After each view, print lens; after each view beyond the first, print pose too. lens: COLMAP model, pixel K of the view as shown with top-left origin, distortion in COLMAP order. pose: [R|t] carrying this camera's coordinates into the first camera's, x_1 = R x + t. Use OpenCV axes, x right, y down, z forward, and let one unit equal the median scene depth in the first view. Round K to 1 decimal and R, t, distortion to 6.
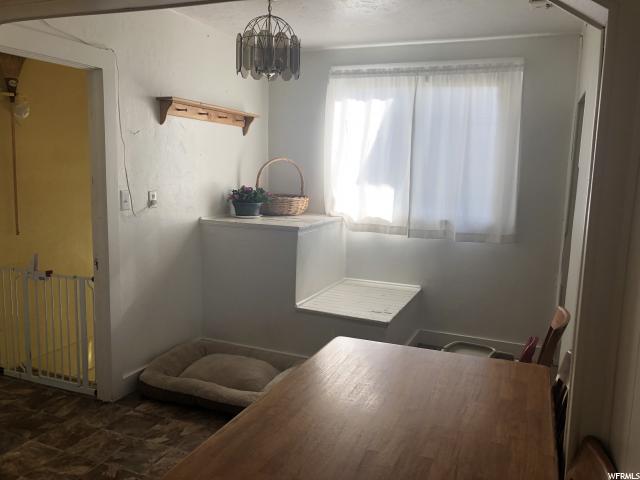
lens RADIAL K [[522.5, 0, 322.8], [0, 522.5, 236.4], [0, 0, 1]] dist [0.088934, -0.109136]
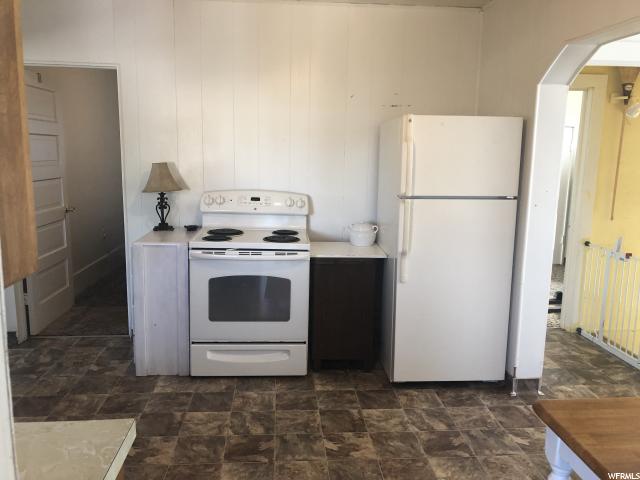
lens RADIAL K [[522.5, 0, 322.8], [0, 522.5, 236.4], [0, 0, 1]] dist [0.088934, -0.109136]
pose [[0.464618, 0.125032, -0.876640, 0.160374], [-0.124150, 0.989401, 0.075316, 0.024771], [0.876765, 0.073842, 0.475216, -0.099626]]
